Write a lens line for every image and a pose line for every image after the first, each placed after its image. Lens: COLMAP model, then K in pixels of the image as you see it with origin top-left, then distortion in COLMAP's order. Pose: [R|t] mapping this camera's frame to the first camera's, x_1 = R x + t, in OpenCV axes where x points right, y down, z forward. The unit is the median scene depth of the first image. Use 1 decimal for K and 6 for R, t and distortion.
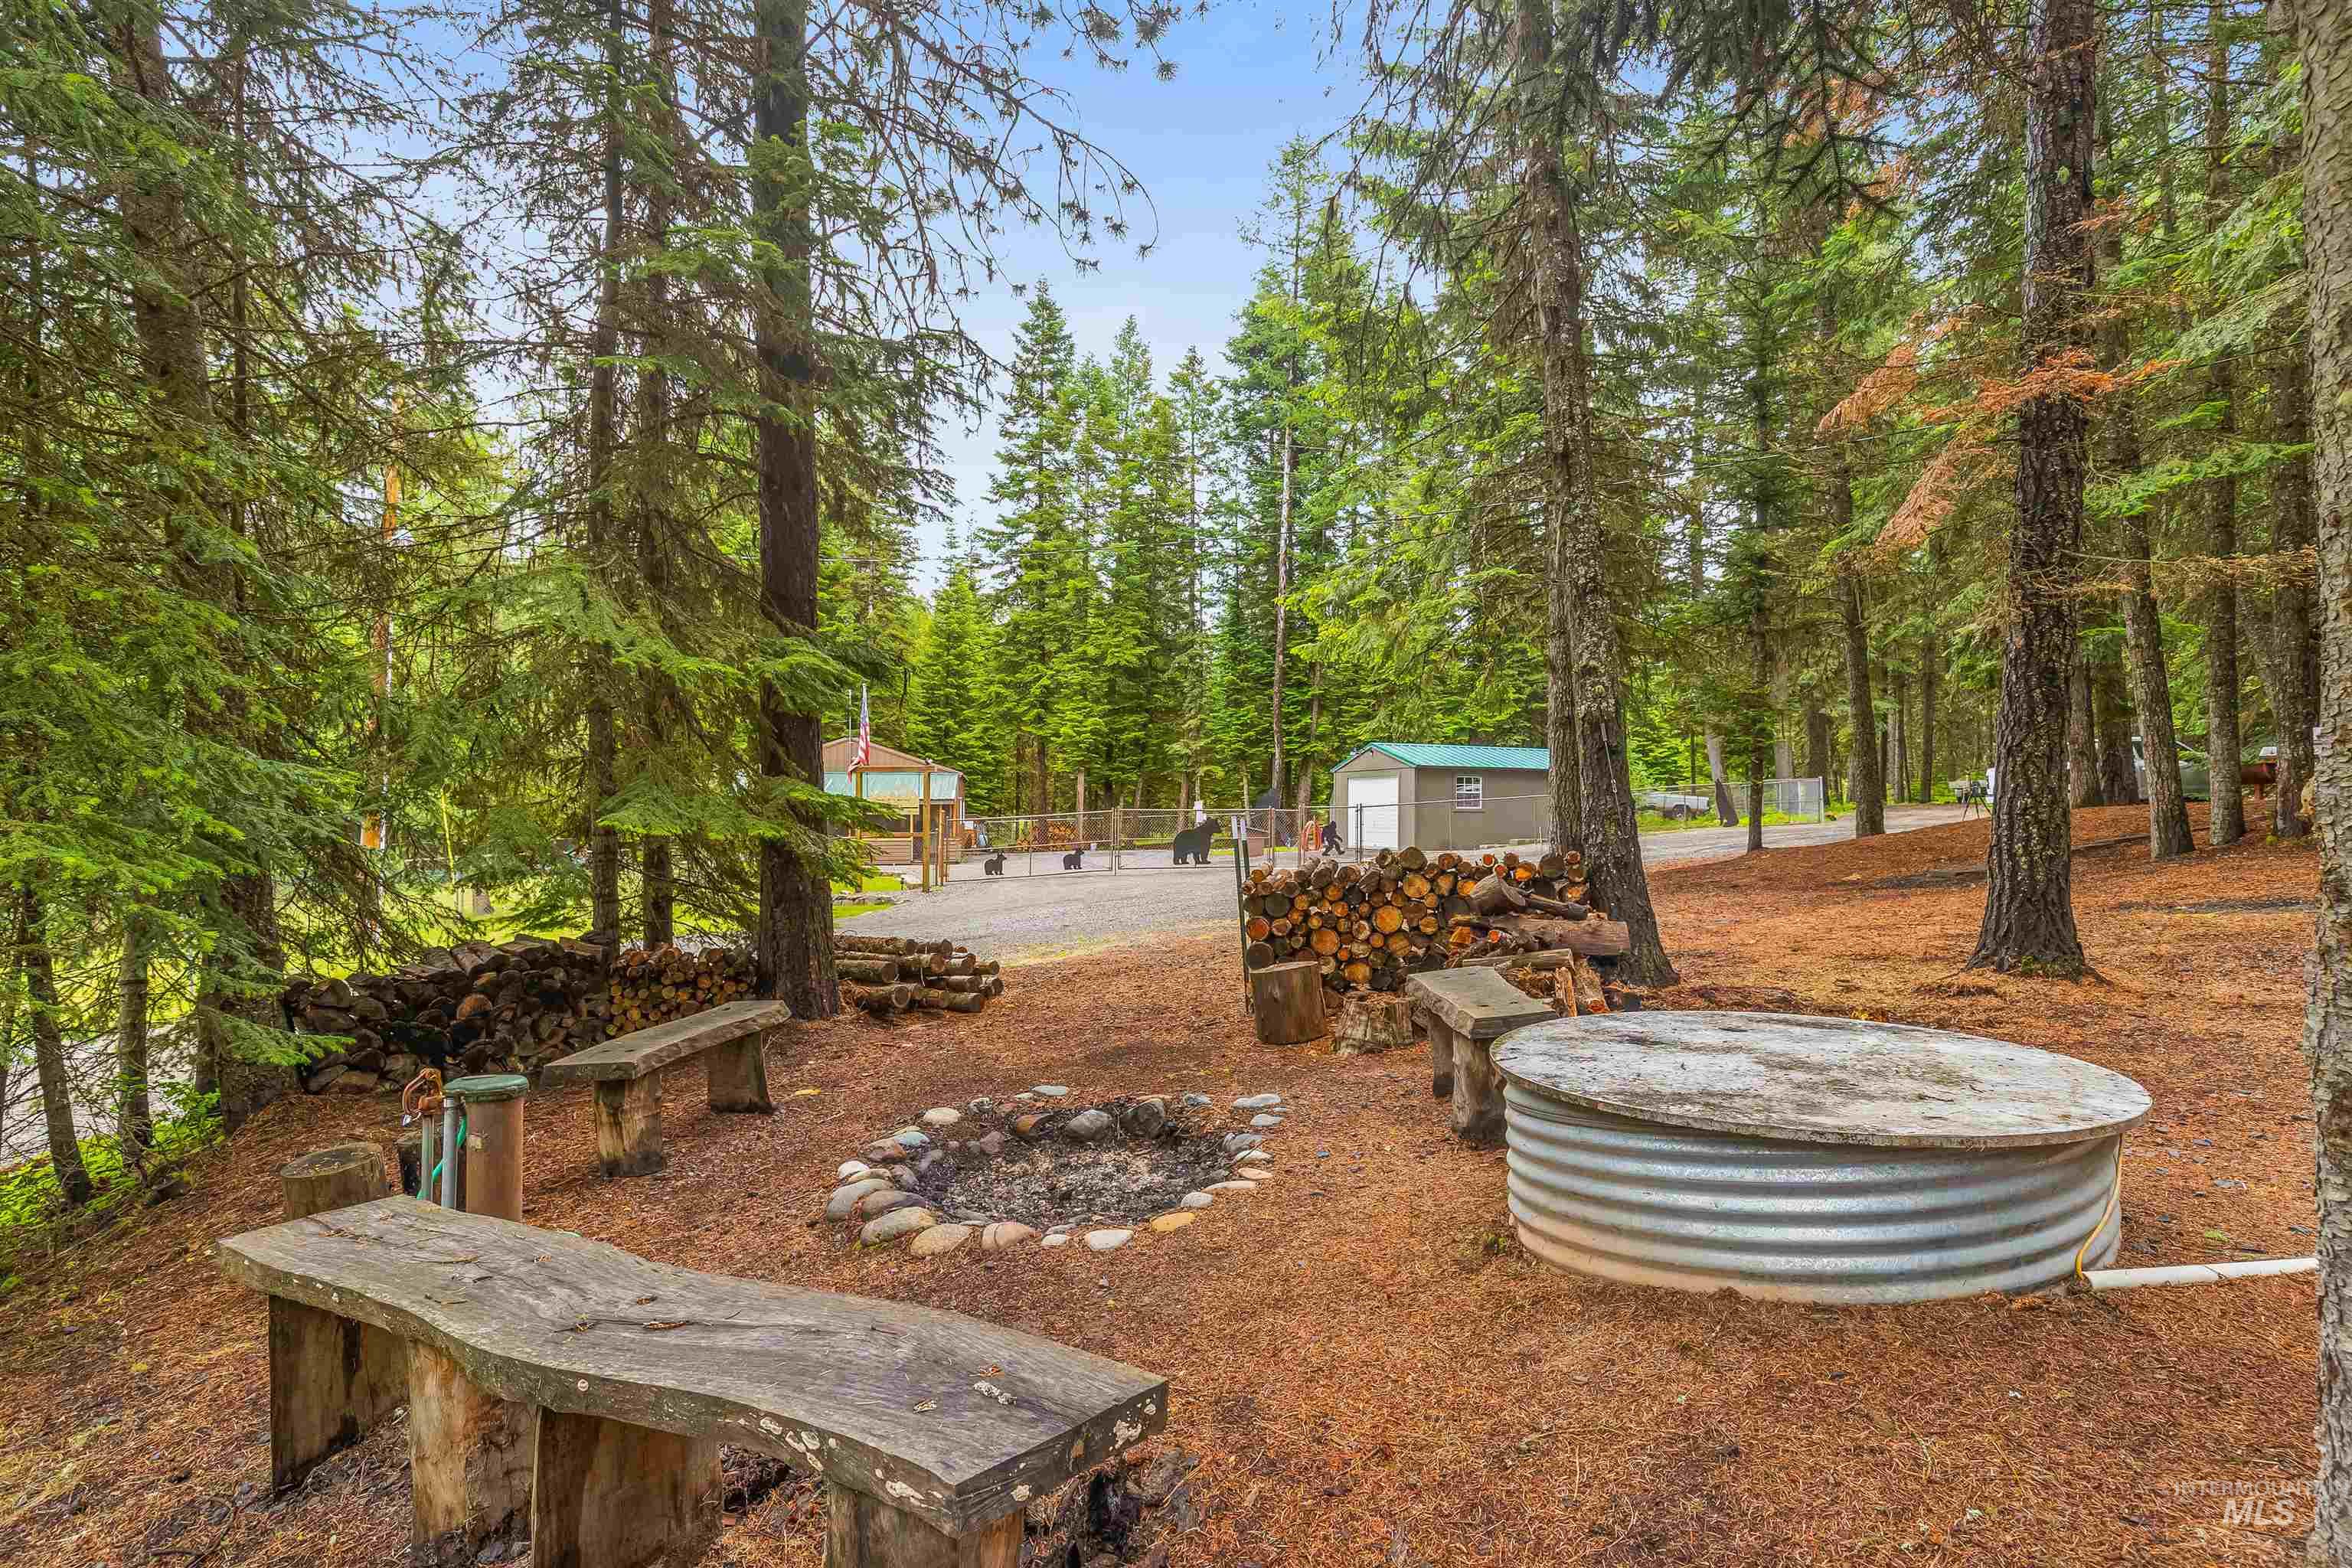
lens RADIAL K [[1080.7, 0, 1184.2], [0, 1080.7, 795.5], [0, 0, 1]] dist [-0.001351, 0.000711]
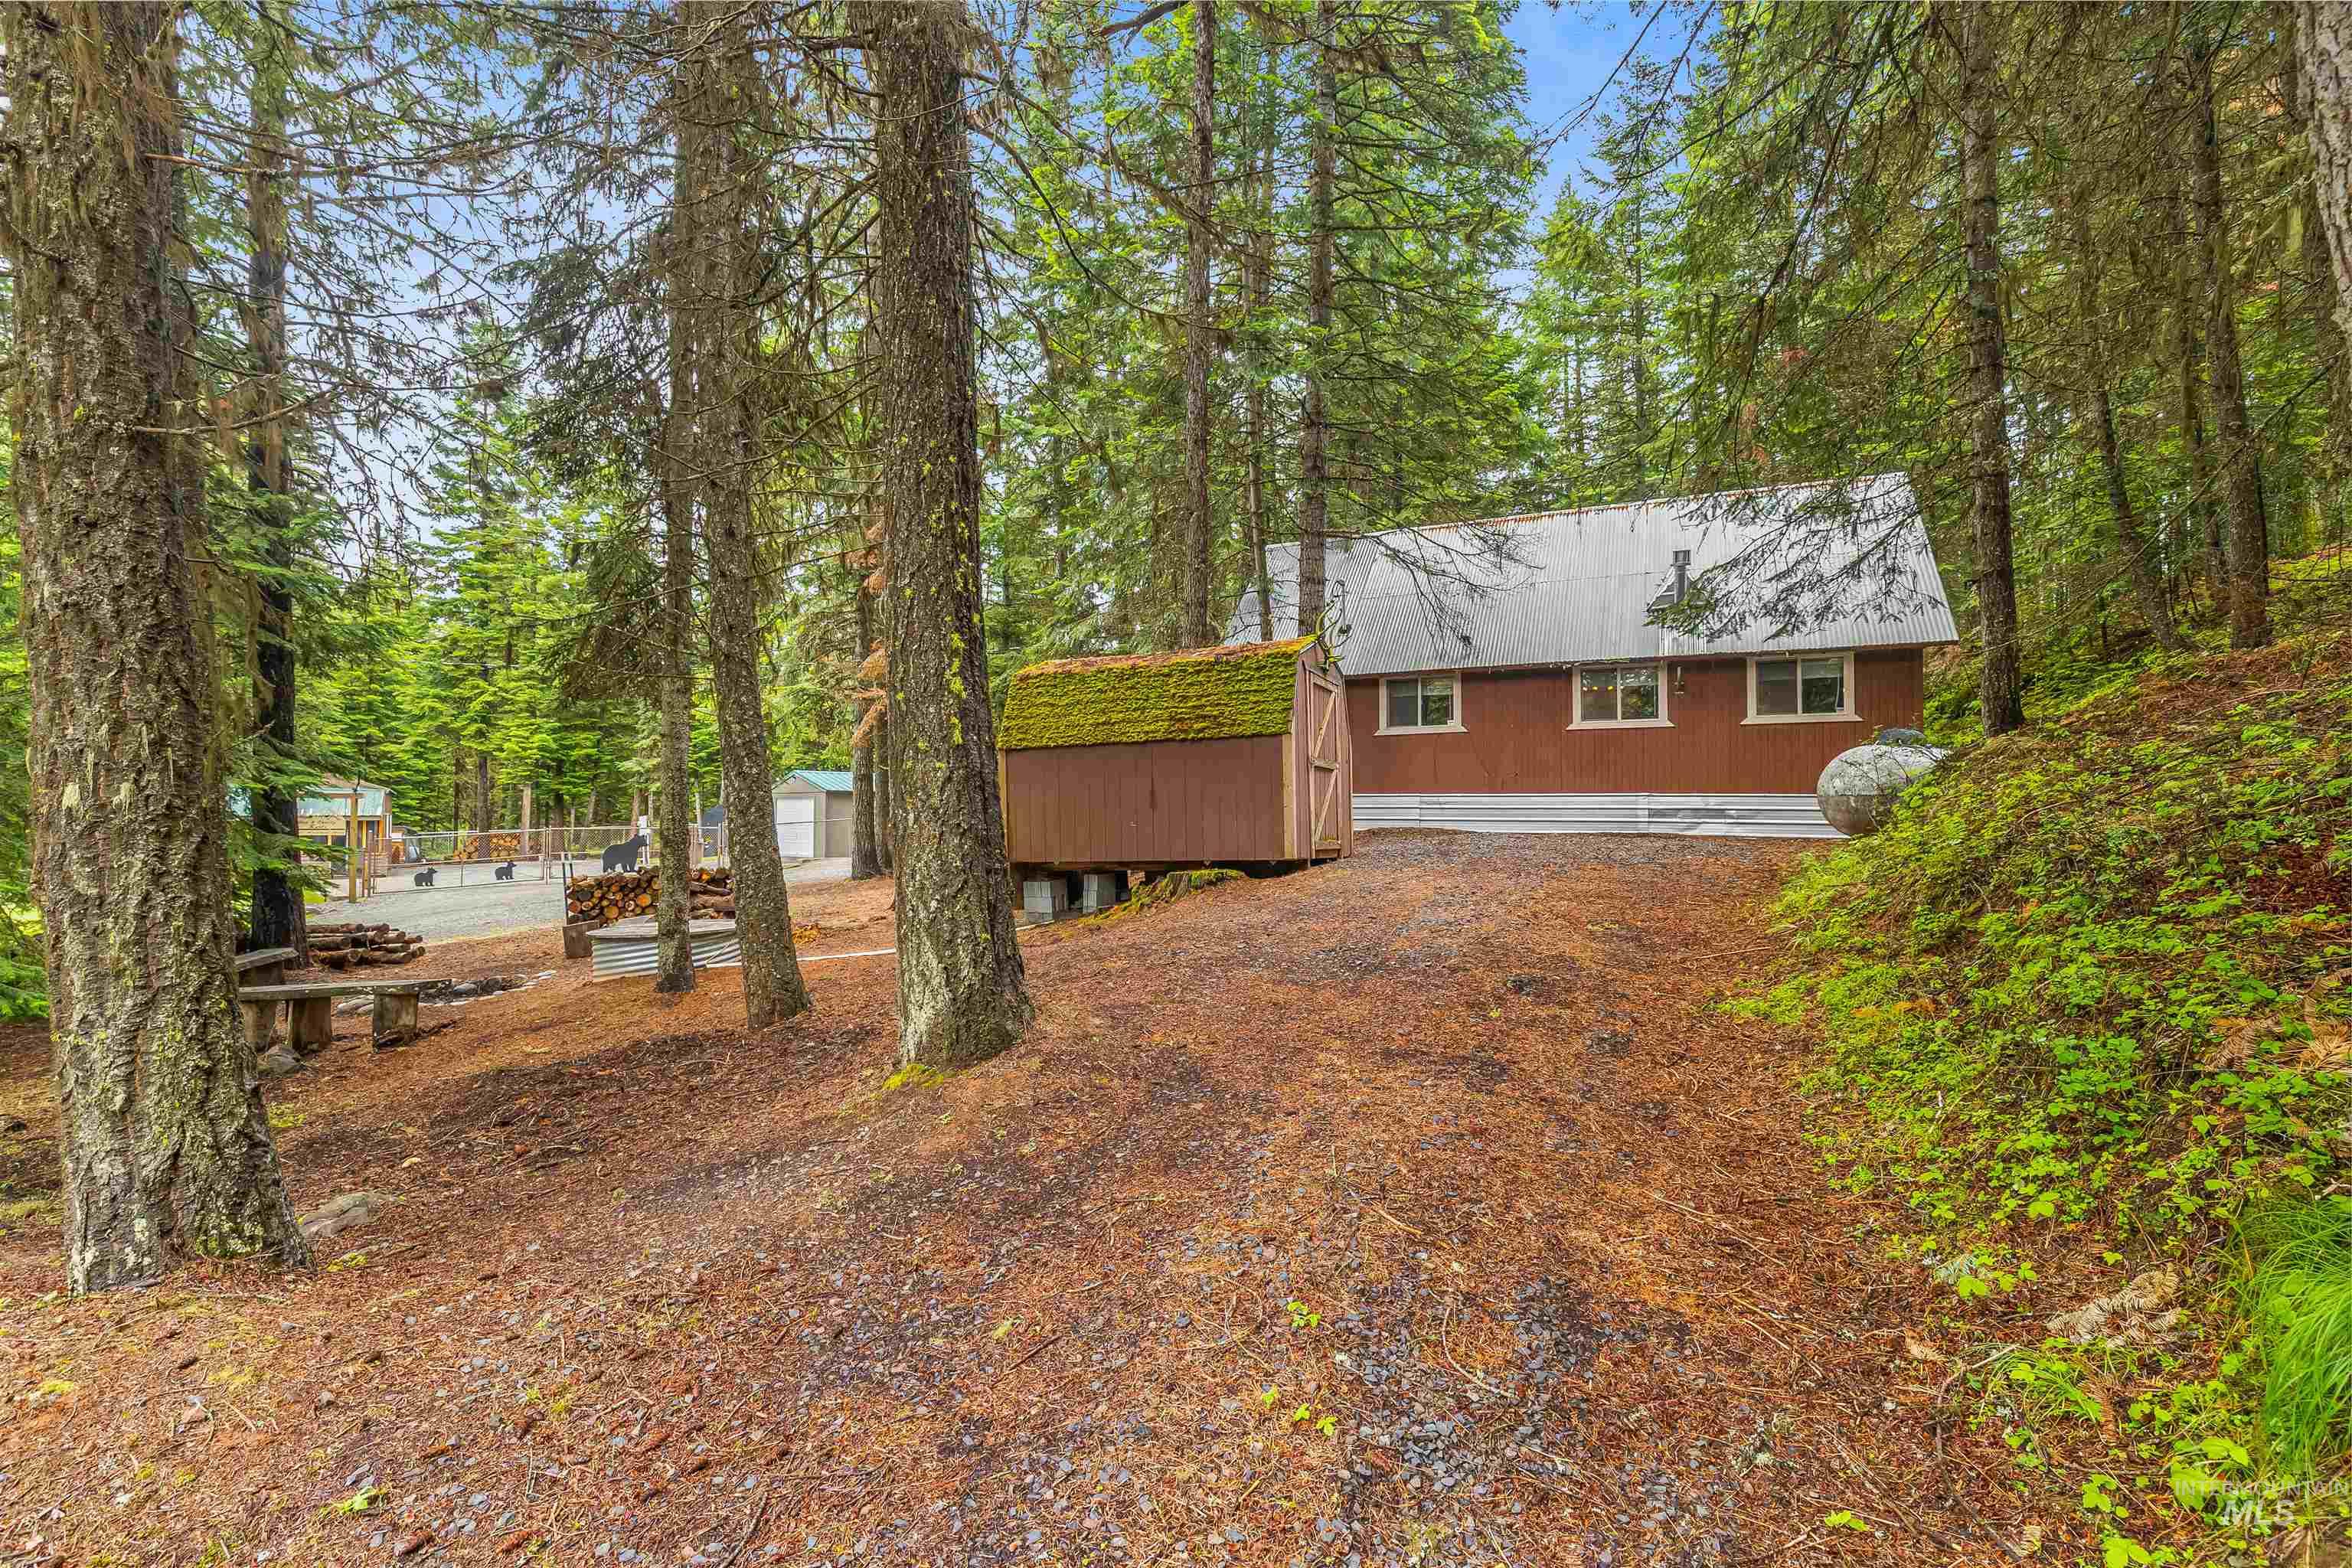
lens RADIAL K [[1080.7, 0, 1184.2], [0, 1080.7, 795.5], [0, 0, 1]] dist [-0.001351, 0.000711]
pose [[0.906863, 0.006829, 0.421371, 0.042370], [-0.006612, 0.999976, -0.001976, -0.015189], [-0.421374, -0.000994, 0.906886, -0.223460]]
